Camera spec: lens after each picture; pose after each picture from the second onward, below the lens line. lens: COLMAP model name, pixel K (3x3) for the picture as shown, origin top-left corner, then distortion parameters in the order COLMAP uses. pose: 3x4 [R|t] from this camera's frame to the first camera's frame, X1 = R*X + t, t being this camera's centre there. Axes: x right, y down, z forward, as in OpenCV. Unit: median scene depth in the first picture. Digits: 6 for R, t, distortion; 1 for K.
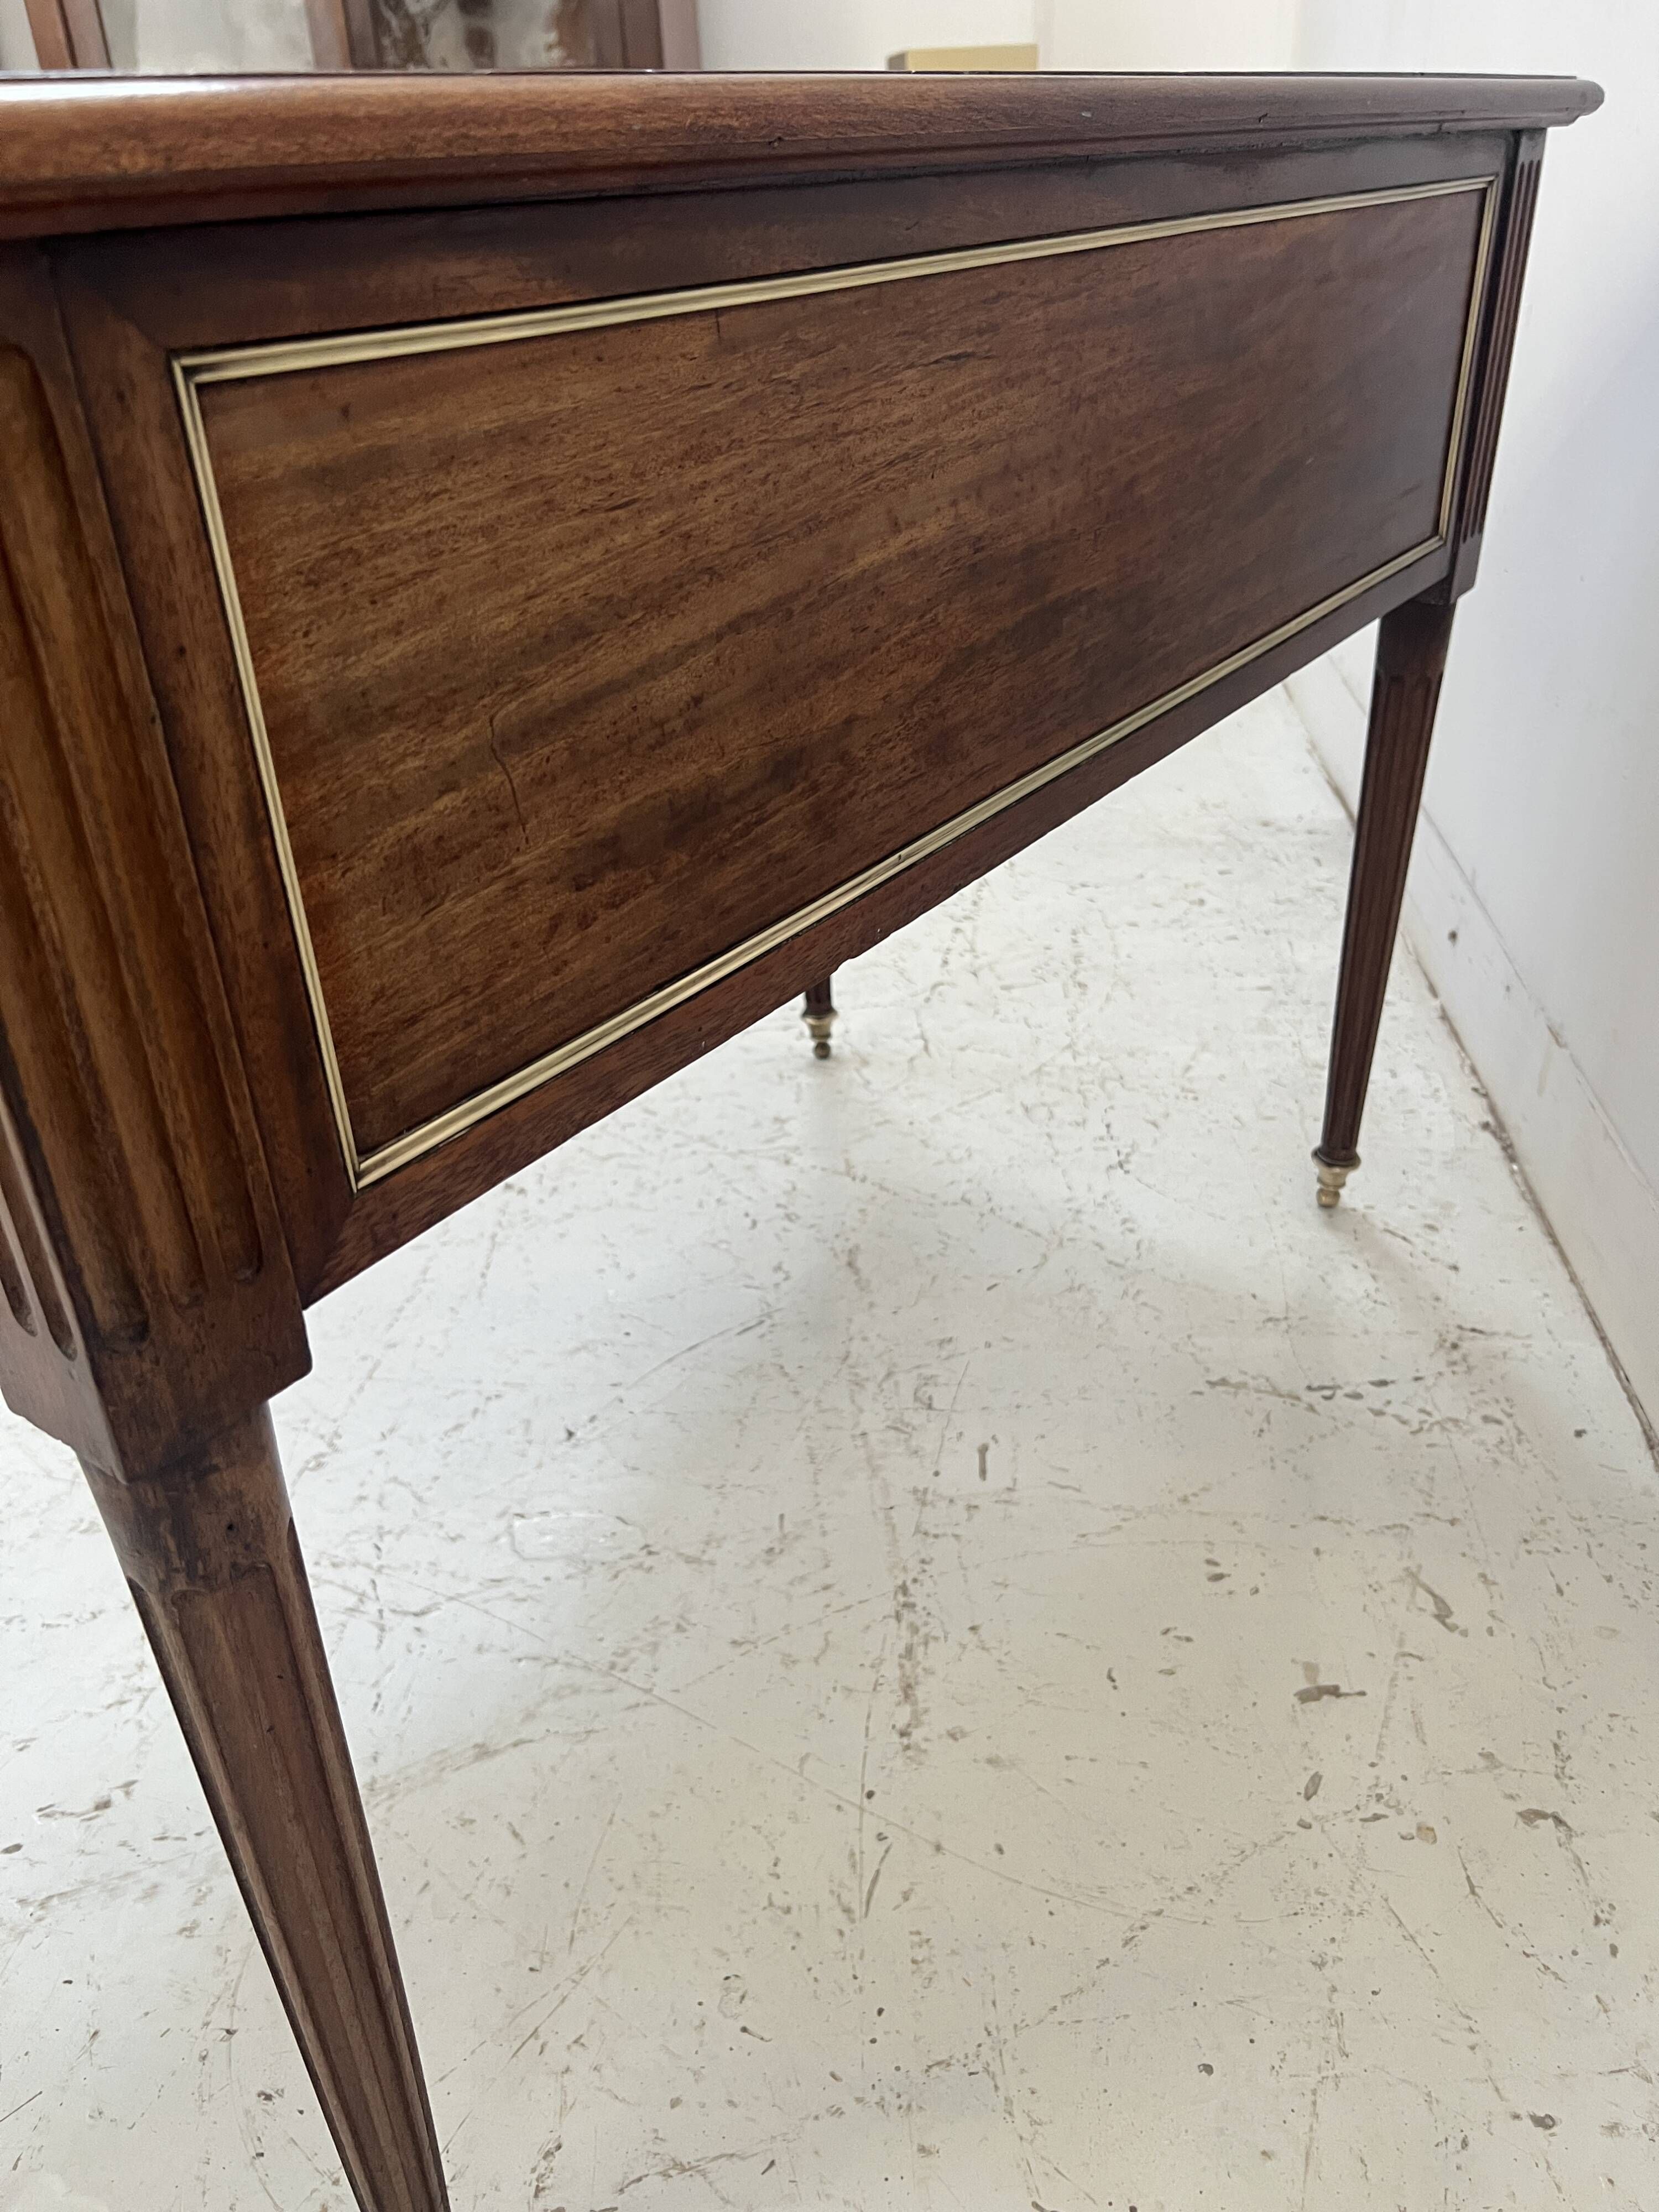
lens RADIAL K [[1696.2, 0, 795.0], [0, 1696.2, 1107.4], [0, 0, 1]] dist [0.036543, -0.045942]
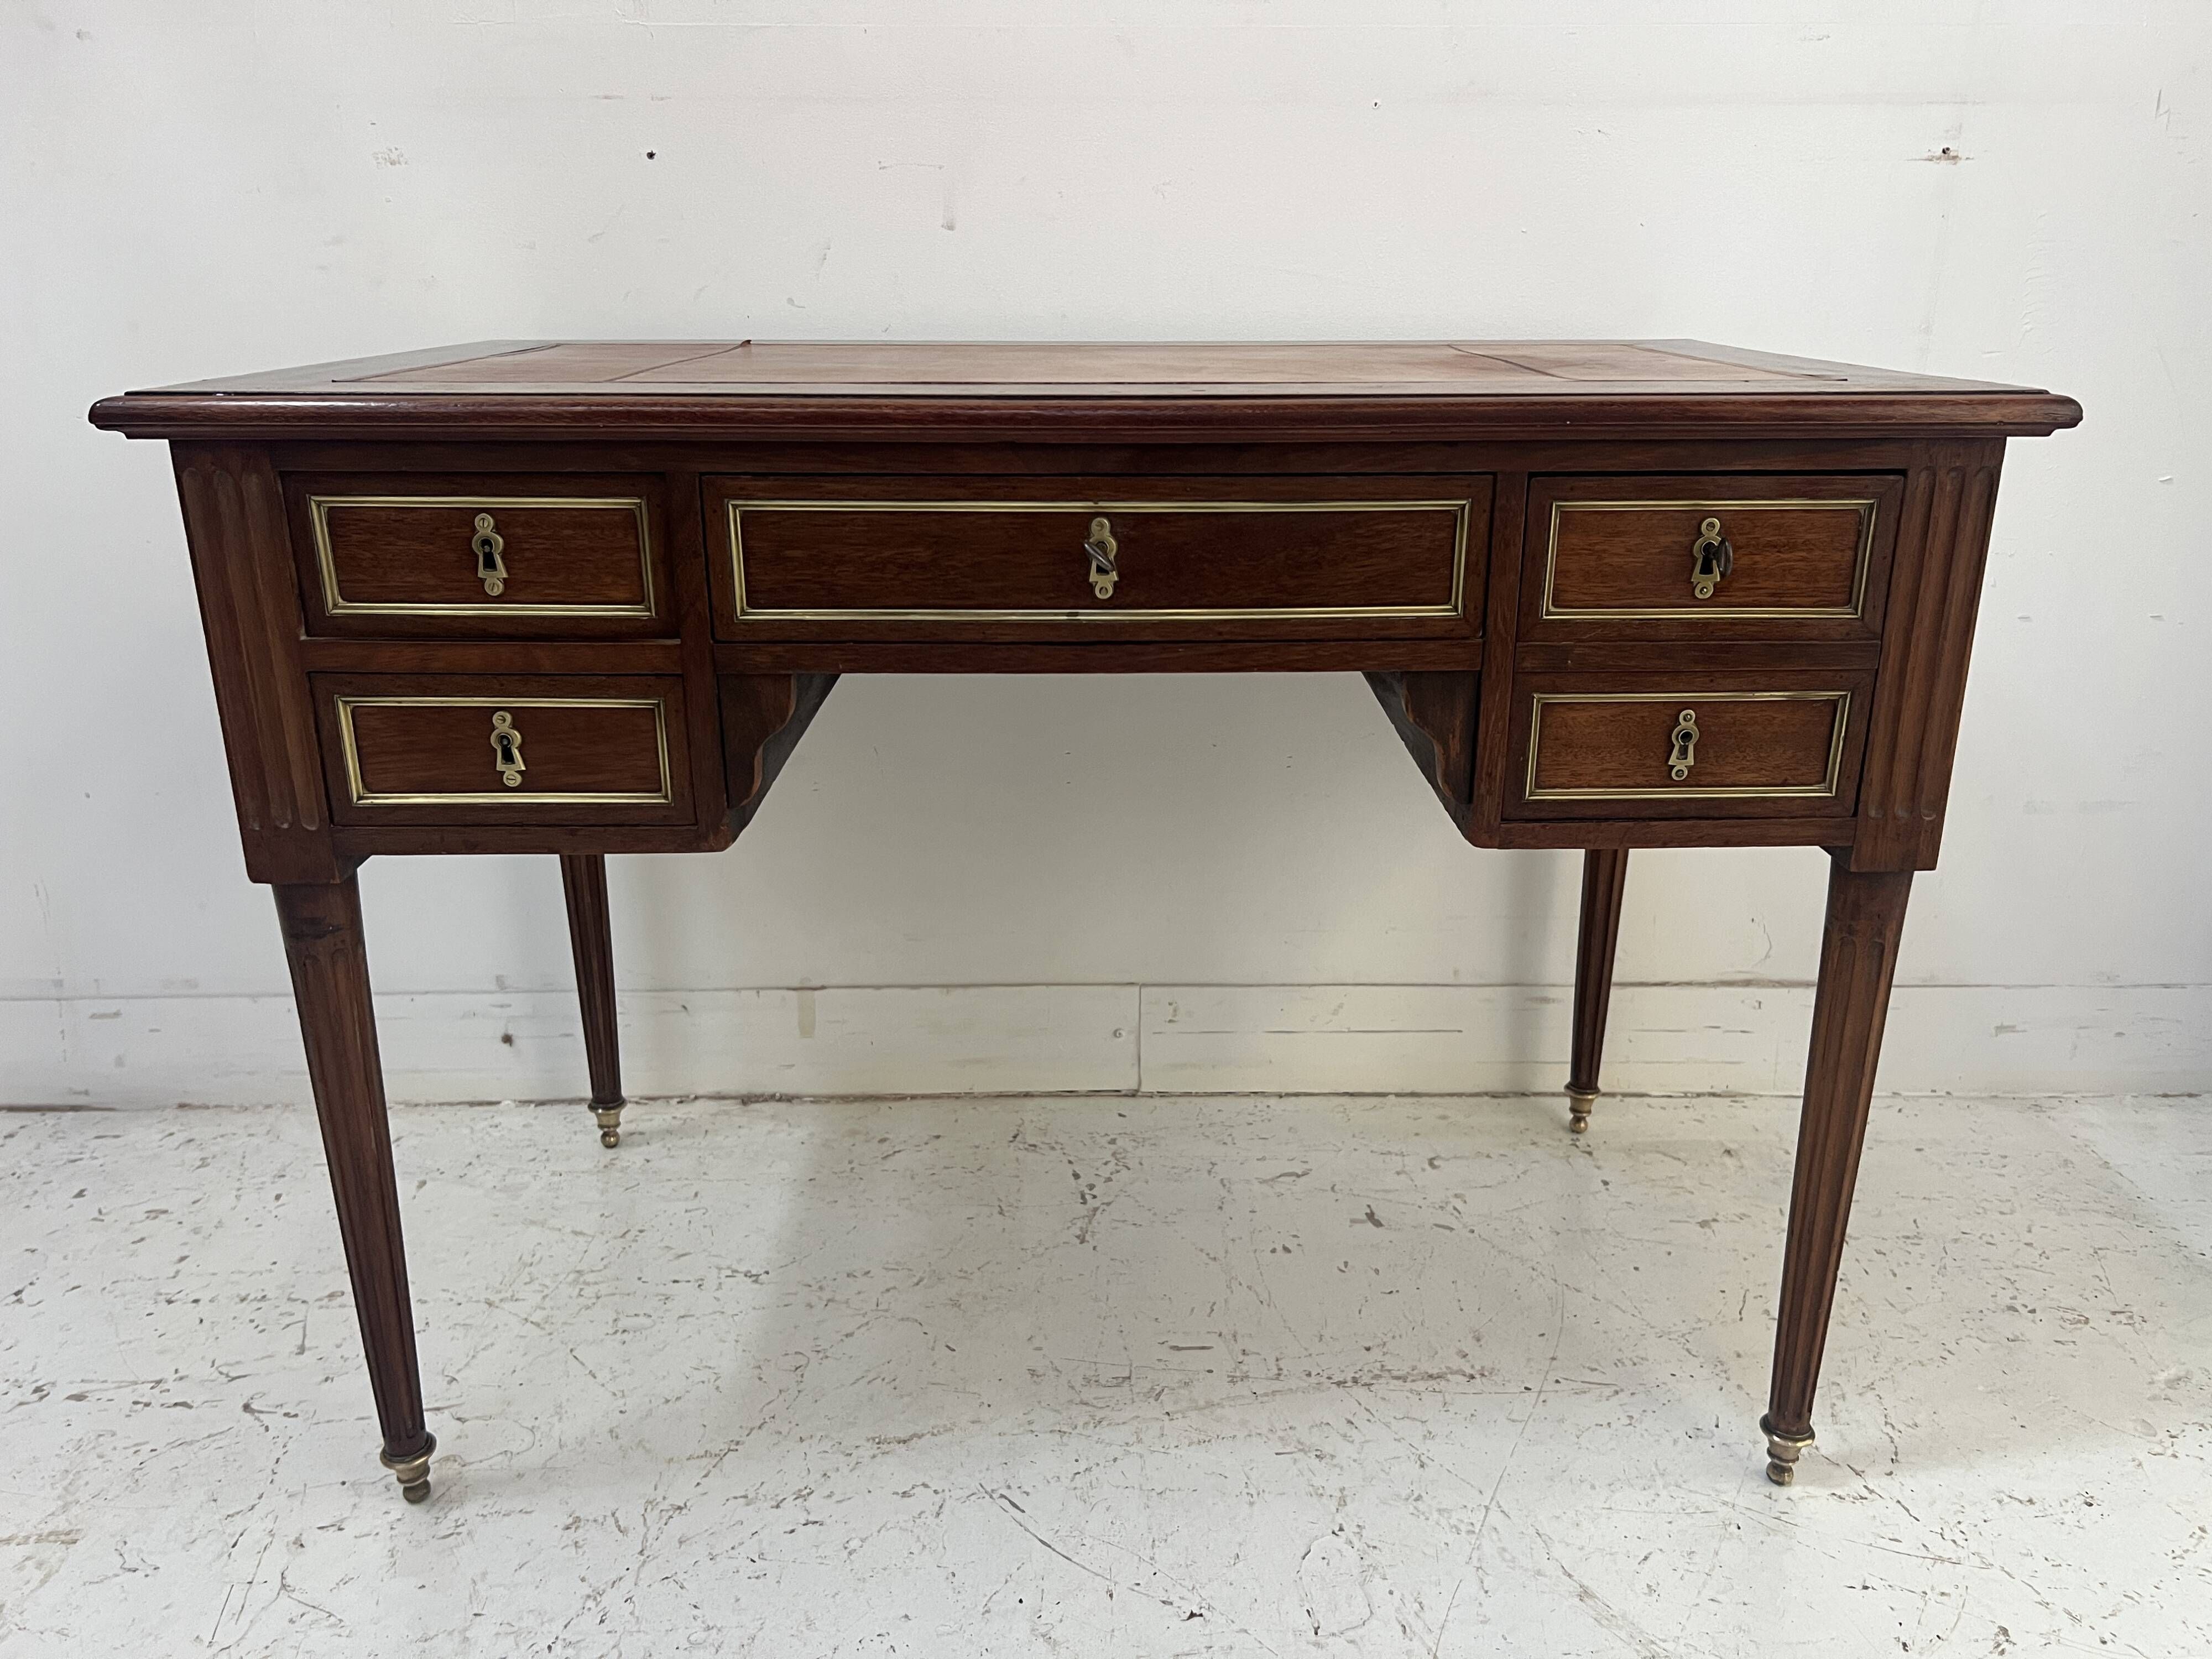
lens RADIAL K [[1696.2, 0, 1135.2], [0, 1696.2, 835.6], [0, 0, 1]] dist [0.036543, -0.045942]
pose [[-0.132307, -0.283888, 0.949685, -1.068797], [0.492848, 0.812437, 0.311523, -0.560463], [-0.859998, 0.509267, 0.032422, 0.899070]]
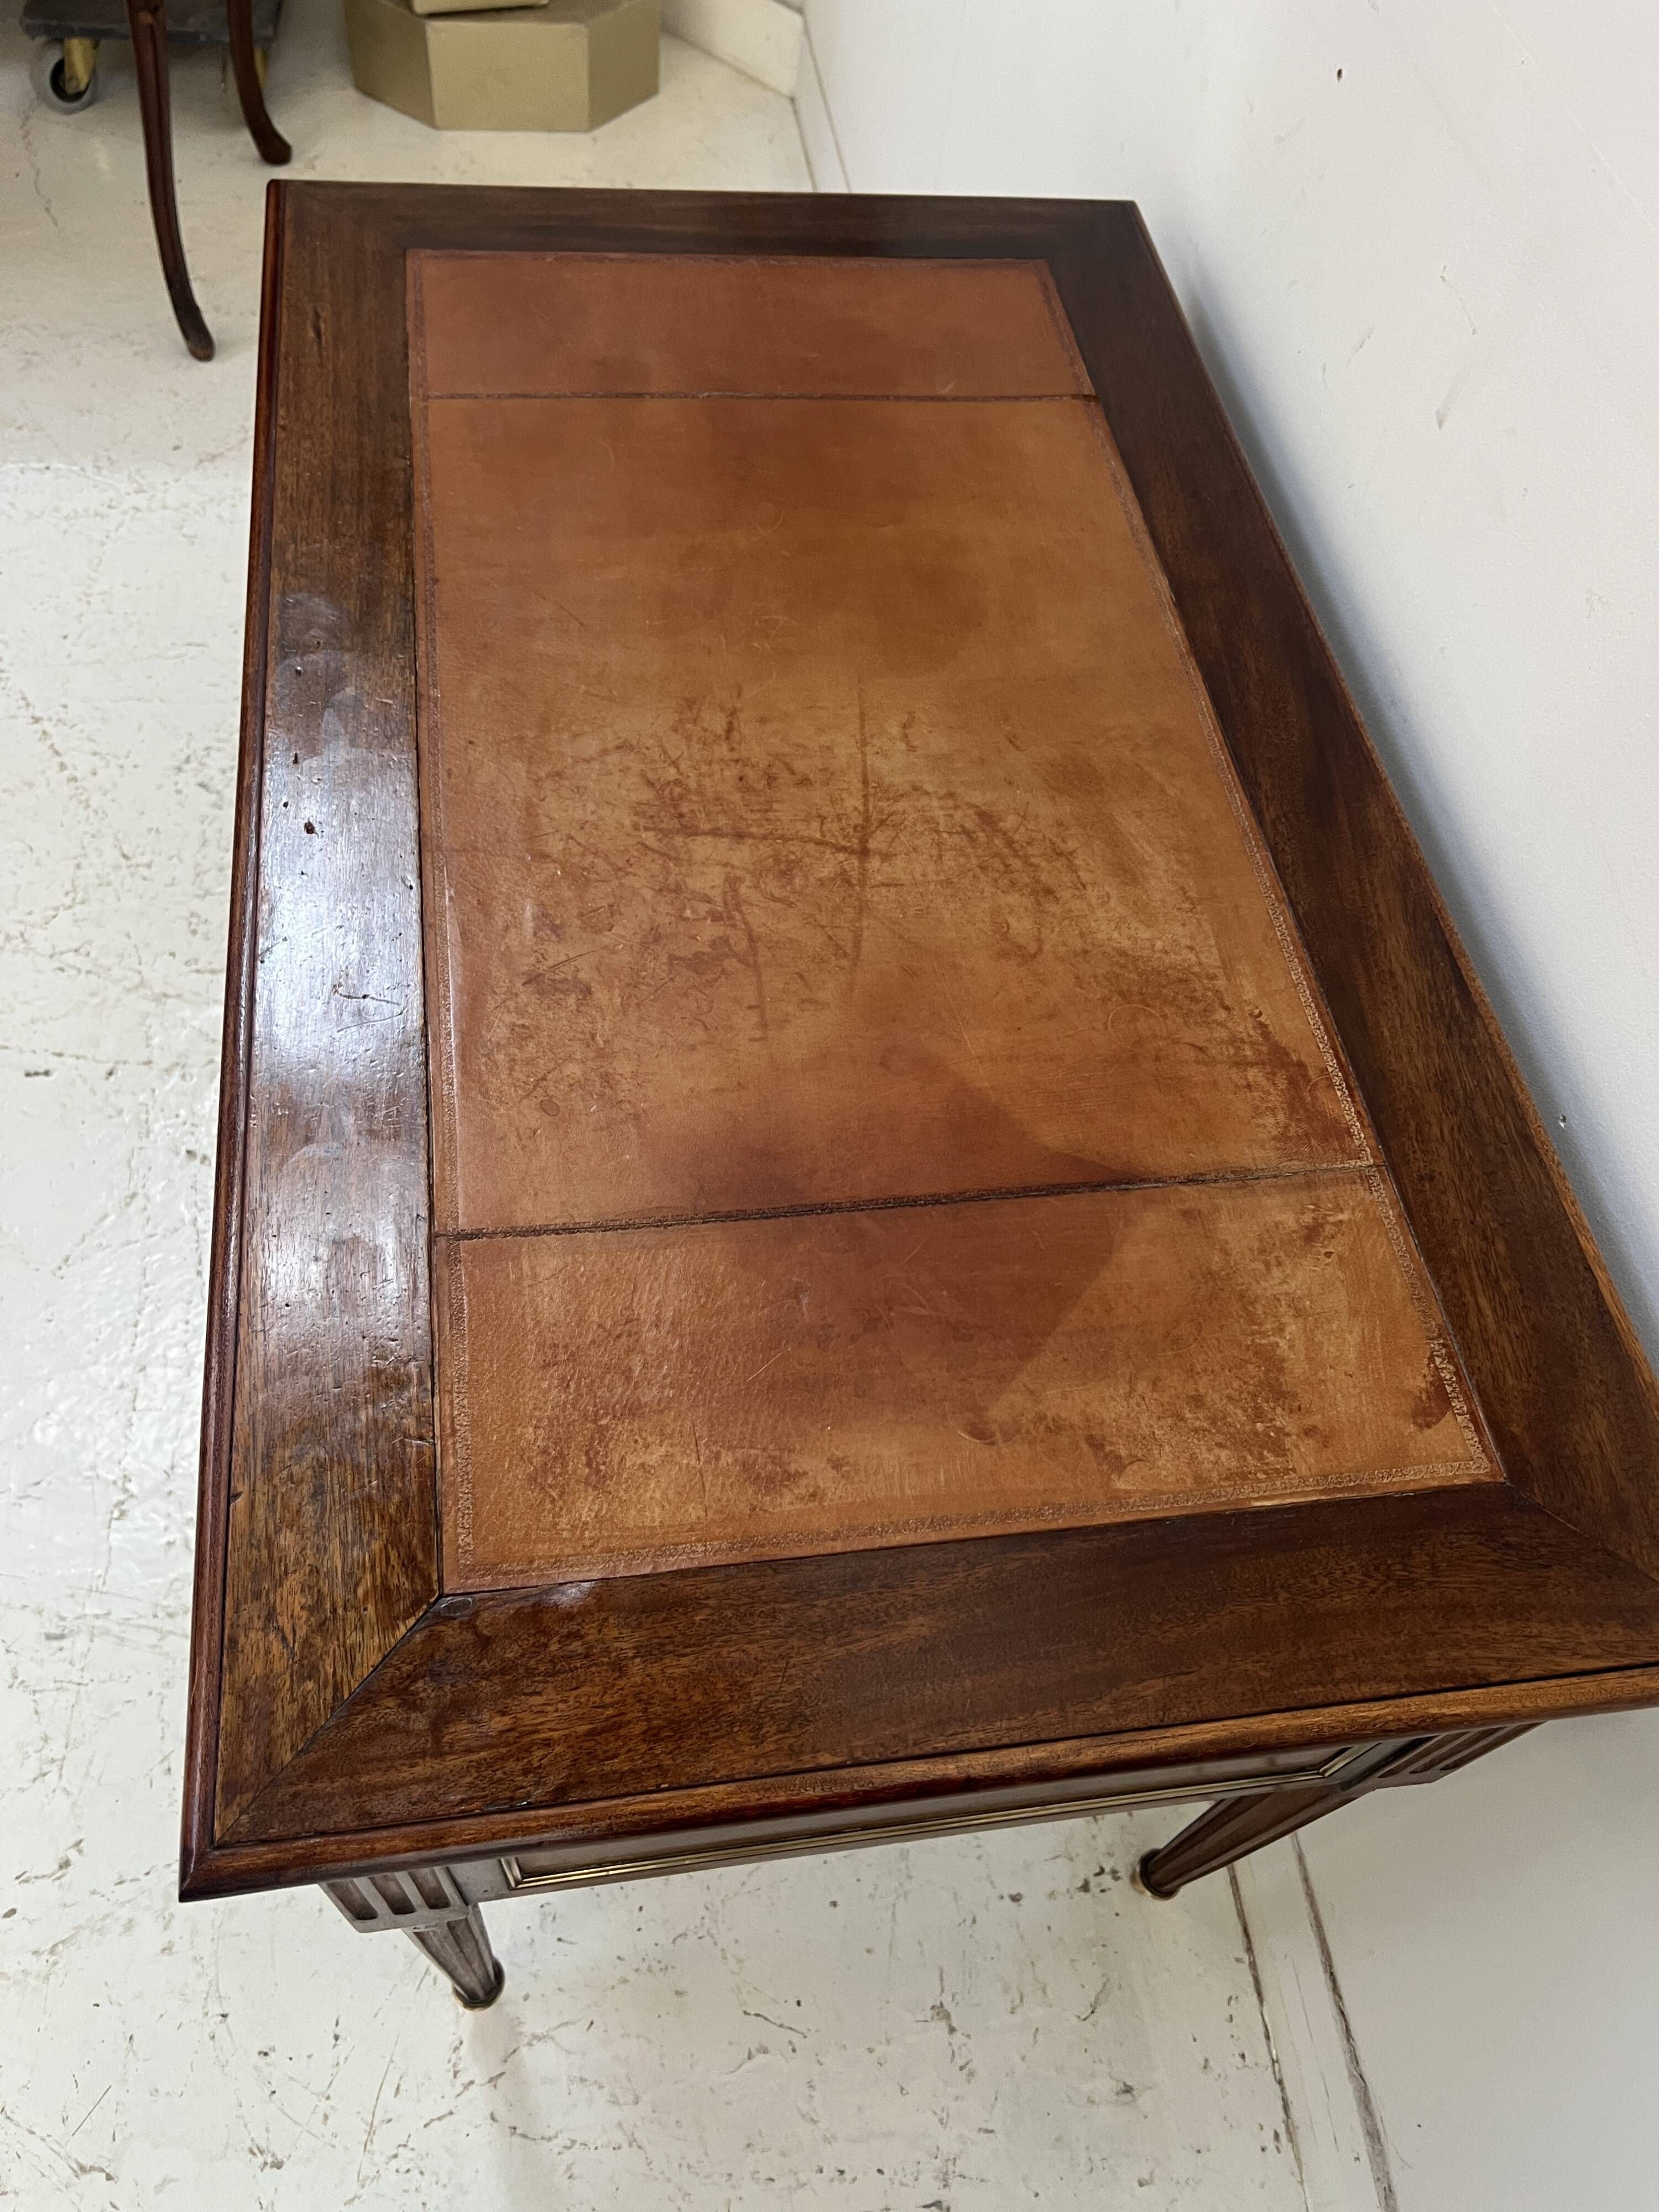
lens RADIAL K [[1696.2, 0, 801.4], [0, 1696.2, 1125.6], [0, 0, 1]] dist [0.036543, -0.045942]
pose [[0.960452, -0.131138, 0.245632, -0.083478], [0.002244, 0.885769, 0.464120, -0.708062], [-0.278437, -0.445214, 0.851033, -0.078388]]
